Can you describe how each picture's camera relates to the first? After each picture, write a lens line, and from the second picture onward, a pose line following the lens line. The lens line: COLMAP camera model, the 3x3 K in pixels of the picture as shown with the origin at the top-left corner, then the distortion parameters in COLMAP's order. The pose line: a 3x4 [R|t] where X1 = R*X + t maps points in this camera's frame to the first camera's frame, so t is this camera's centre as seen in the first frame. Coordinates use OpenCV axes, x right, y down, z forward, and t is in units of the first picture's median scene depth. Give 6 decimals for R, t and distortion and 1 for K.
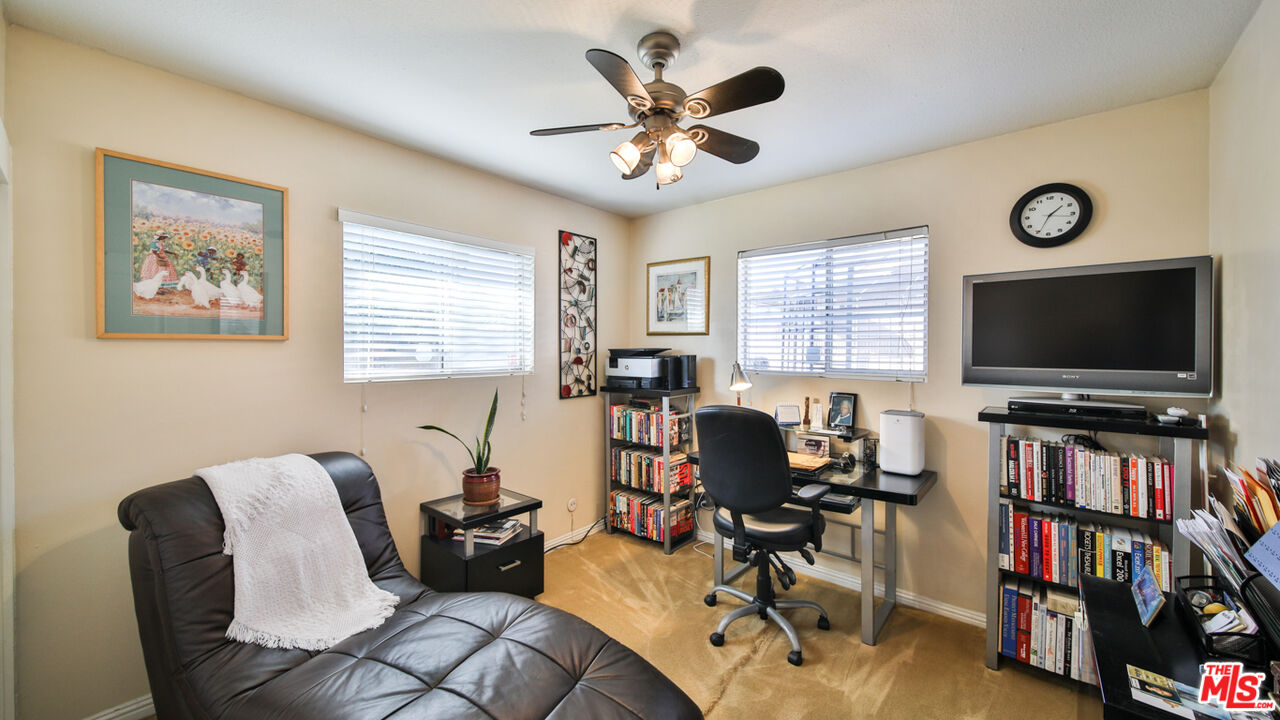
lens RADIAL K [[483.0, 0, 634.6], [0, 483.0, 351.8], [0, 0, 1]] dist [0.005567, -0.002228]
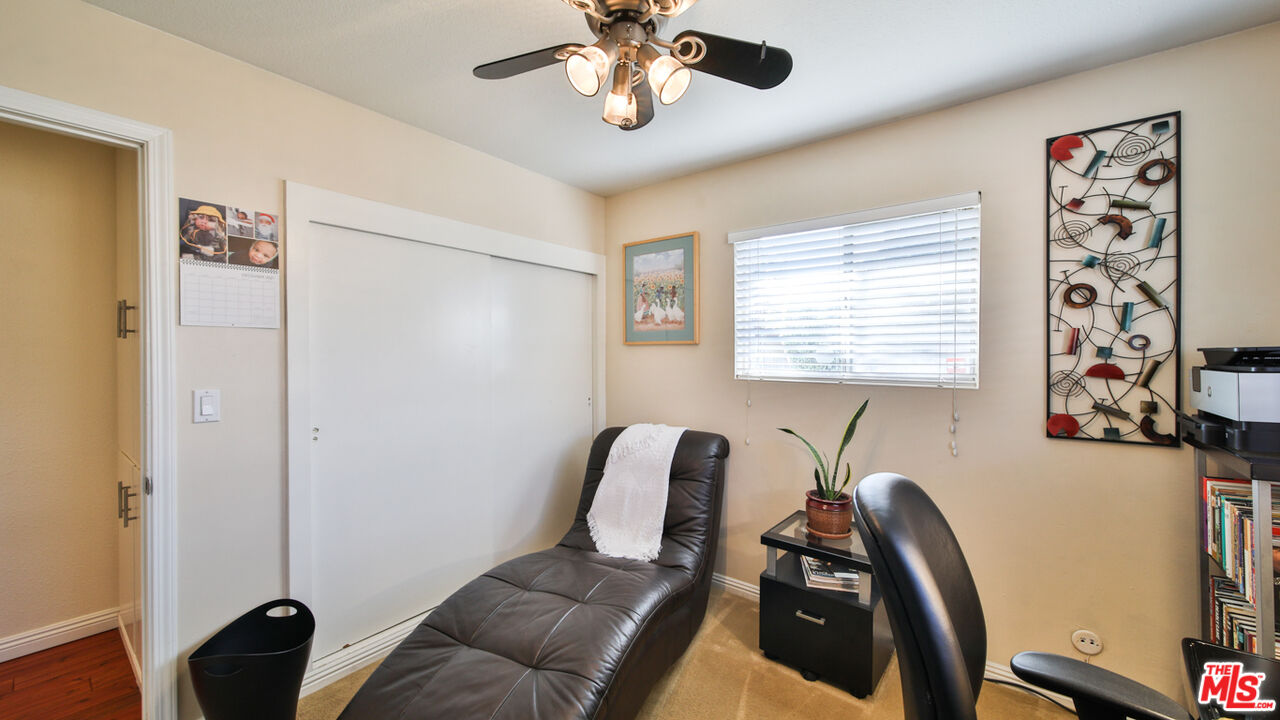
lens RADIAL K [[483.0, 0, 633.7], [0, 483.0, 353.5], [0, 0, 1]] dist [0.005567, -0.002228]
pose [[0.036746, 0.001657, -0.999323, 0.392799], [-0.004935, 0.999987, 0.001476, 0.001113], [0.999312, 0.004877, 0.036754, 0.491559]]
